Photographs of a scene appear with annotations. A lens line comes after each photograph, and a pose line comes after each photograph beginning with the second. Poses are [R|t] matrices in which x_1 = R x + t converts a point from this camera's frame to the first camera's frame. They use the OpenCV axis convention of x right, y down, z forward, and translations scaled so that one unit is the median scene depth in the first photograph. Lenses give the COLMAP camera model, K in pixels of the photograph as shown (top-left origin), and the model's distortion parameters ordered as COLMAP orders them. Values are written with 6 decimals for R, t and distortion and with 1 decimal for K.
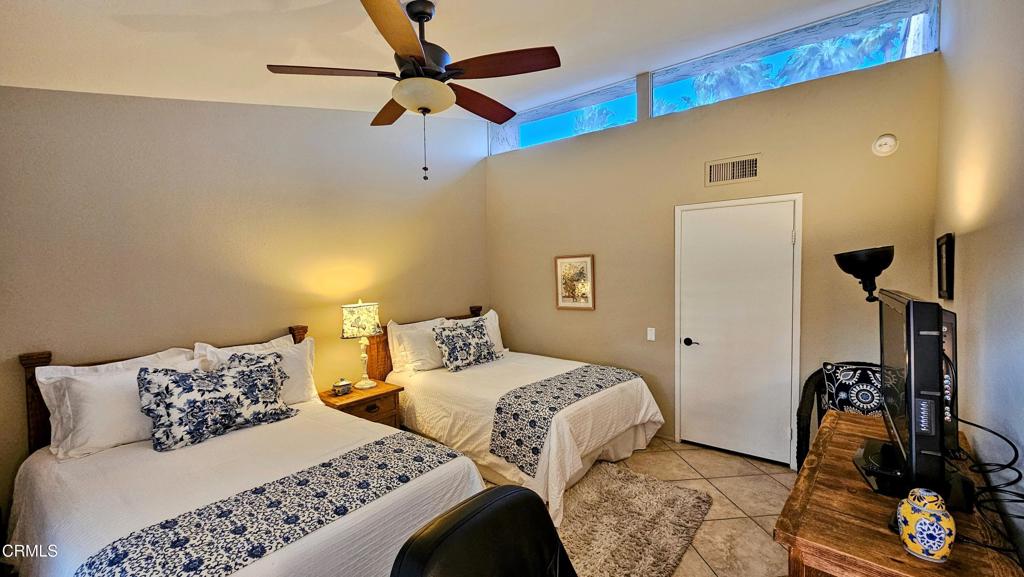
lens RADIAL K [[415.6, 0, 514.6], [0, 415.6, 284.3], [0, 0, 1]] dist [-0.001769, -0.001475]
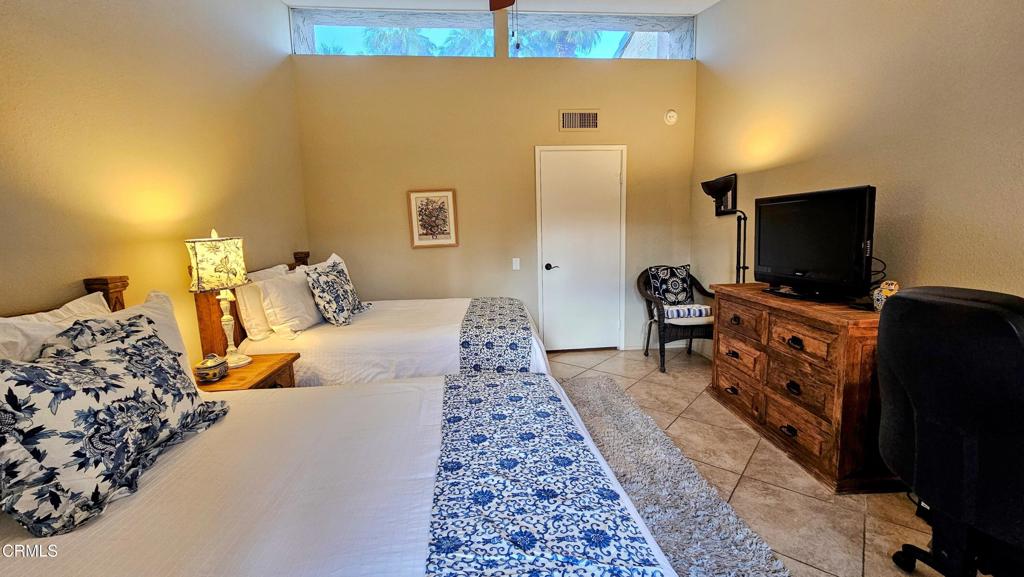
lens RADIAL K [[415.6, 0, 511.3], [0, 415.6, 286.3], [0, 0, 1]] dist [-0.001769, -0.001475]
pose [[0.726534, -0.097189, 0.680222, -0.632124], [0.039113, 0.994191, 0.100273, 0.099805], [-0.686016, -0.046246, 0.726115, 0.308053]]
